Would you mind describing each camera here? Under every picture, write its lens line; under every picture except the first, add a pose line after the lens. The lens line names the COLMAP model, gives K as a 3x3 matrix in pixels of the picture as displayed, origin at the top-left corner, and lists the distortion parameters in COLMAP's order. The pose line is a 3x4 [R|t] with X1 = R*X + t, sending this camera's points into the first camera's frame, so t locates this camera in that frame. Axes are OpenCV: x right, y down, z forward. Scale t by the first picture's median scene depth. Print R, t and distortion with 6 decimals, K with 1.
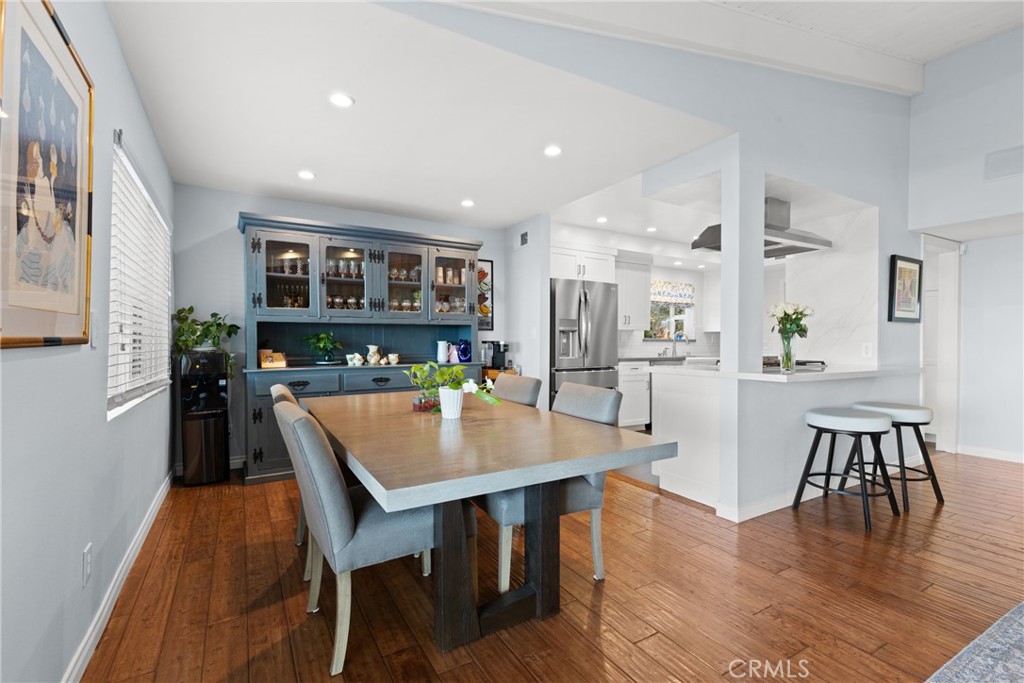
lens RADIAL K [[467.7, 0, 507.8], [0, 467.7, 341.0], [0, 0, 1]] dist [0.012561, -0.000724]
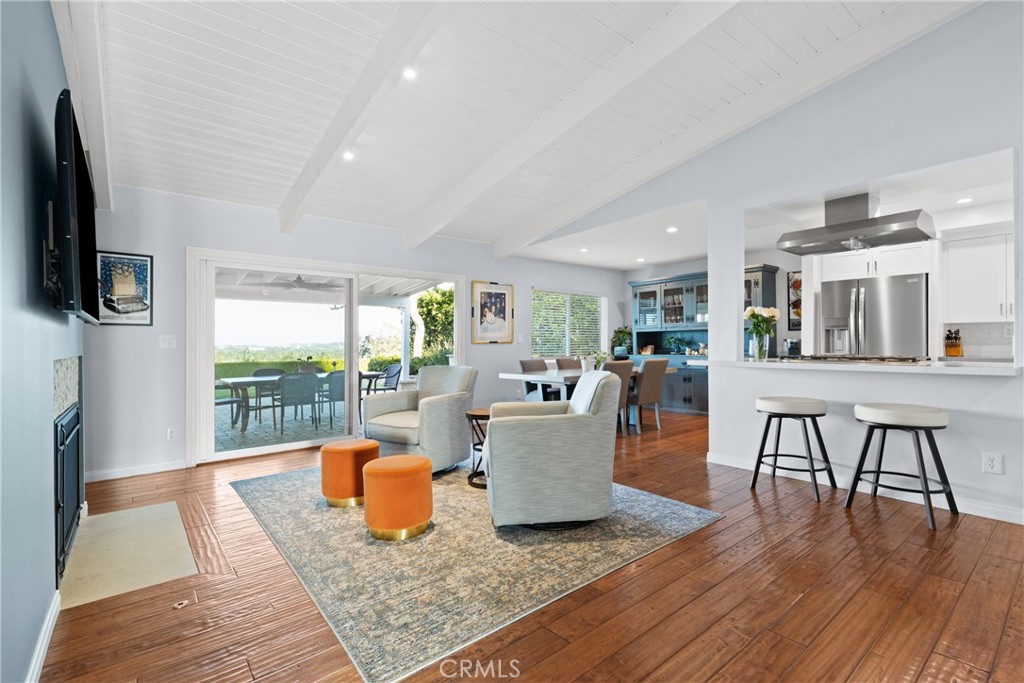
lens RADIAL K [[467.7, 0, 512.1], [0, 467.7, 350.3], [0, 0, 1]] dist [0.012561, -0.000724]
pose [[0.158696, 0.010080, -0.987276, 1.333313], [0.008076, 0.999901, 0.011507, 0.011076], [0.987295, -0.009800, 0.158599, 0.110944]]
